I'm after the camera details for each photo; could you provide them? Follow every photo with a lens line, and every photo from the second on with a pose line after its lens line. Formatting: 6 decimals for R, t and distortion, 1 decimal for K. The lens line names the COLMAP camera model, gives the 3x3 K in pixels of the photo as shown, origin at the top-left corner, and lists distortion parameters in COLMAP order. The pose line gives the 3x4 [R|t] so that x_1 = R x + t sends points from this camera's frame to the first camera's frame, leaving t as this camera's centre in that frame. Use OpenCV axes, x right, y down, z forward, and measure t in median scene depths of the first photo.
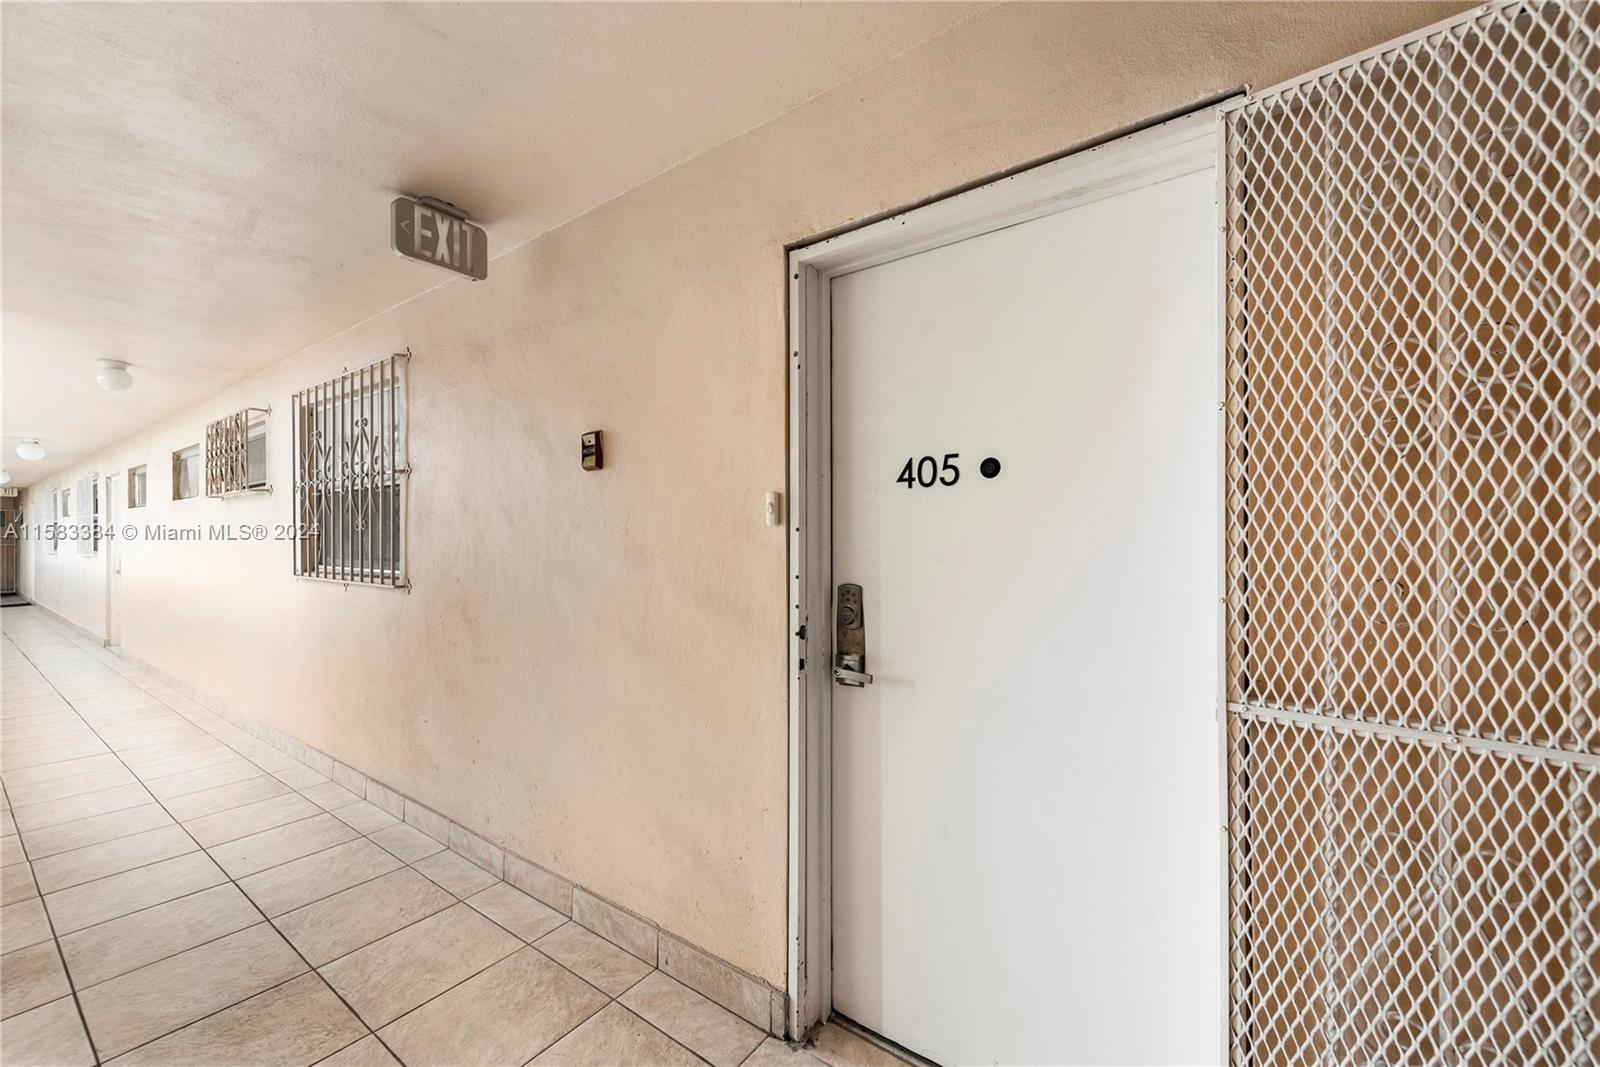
lens RADIAL K [[629.8, 0, 800.0], [0, 629.8, 546.9], [0, 0, 1]] dist [0.008087, -0.000416]
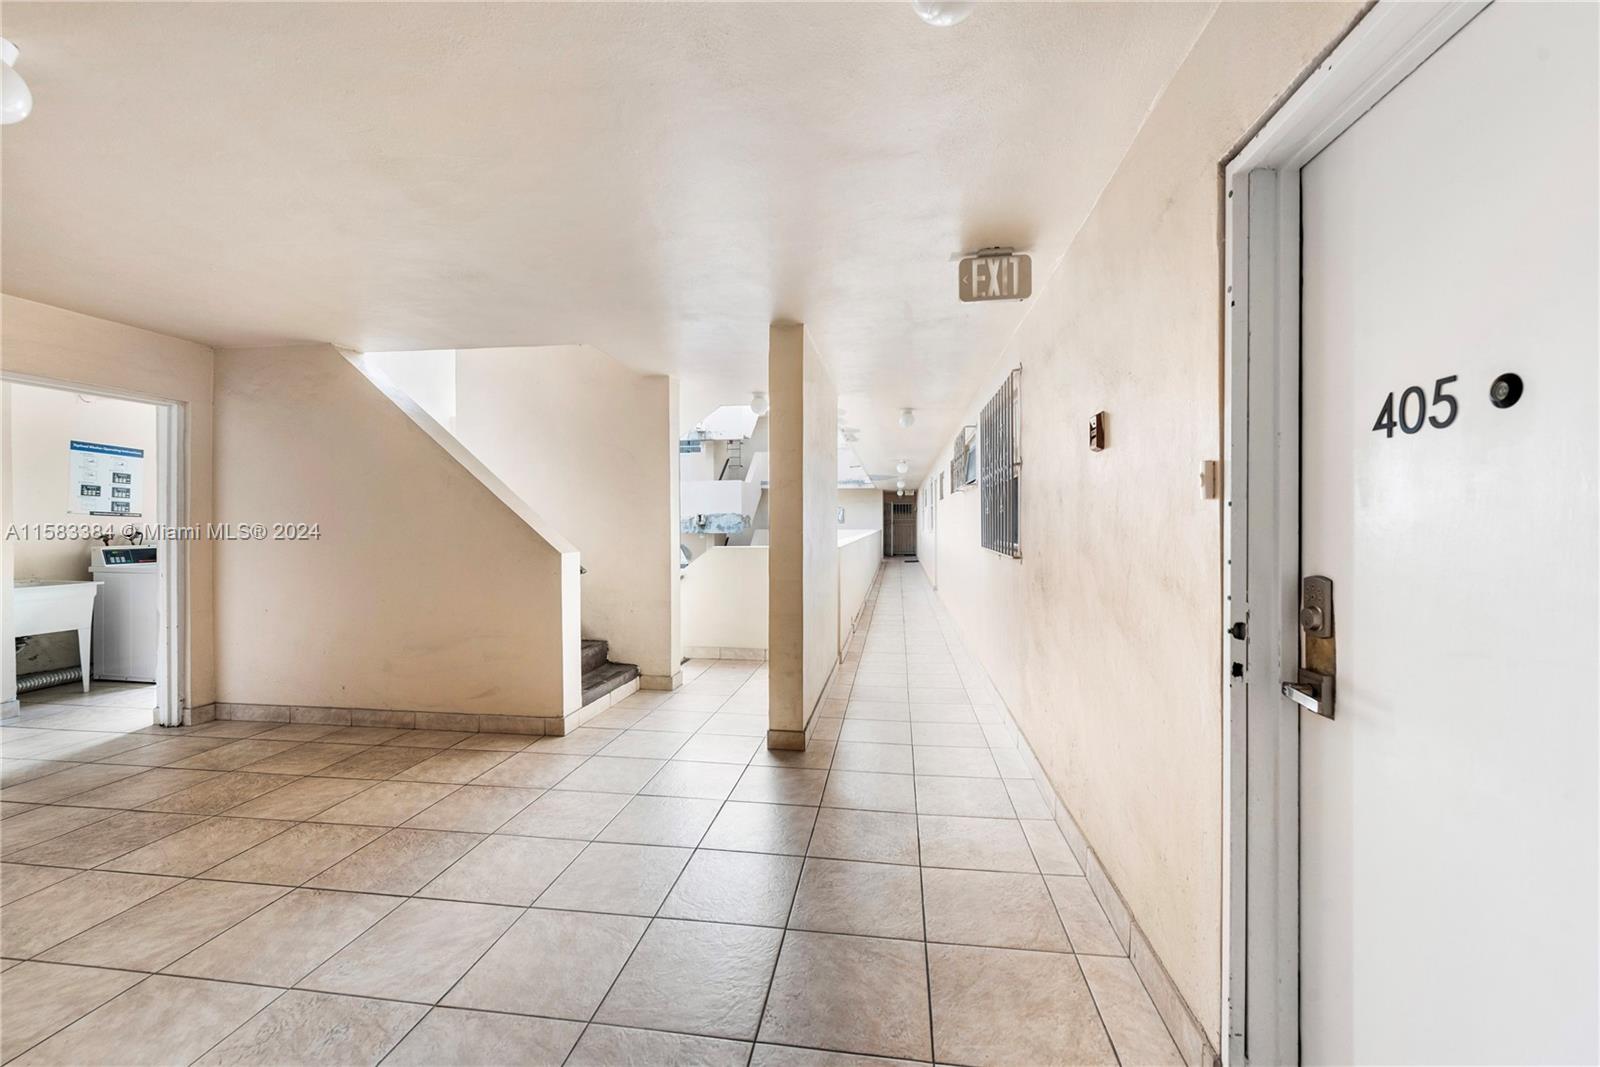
lens RADIAL K [[626.2, 0, 814.7], [0, 626.2, 534.4], [0, 0, 1]] dist [0.010504, -0.004272]
pose [[0.468342, 0.013227, -0.883448, 0.452473], [-0.002086, 0.999902, 0.013865, 0.001444], [0.883545, -0.004651, 0.468324, 0.135664]]
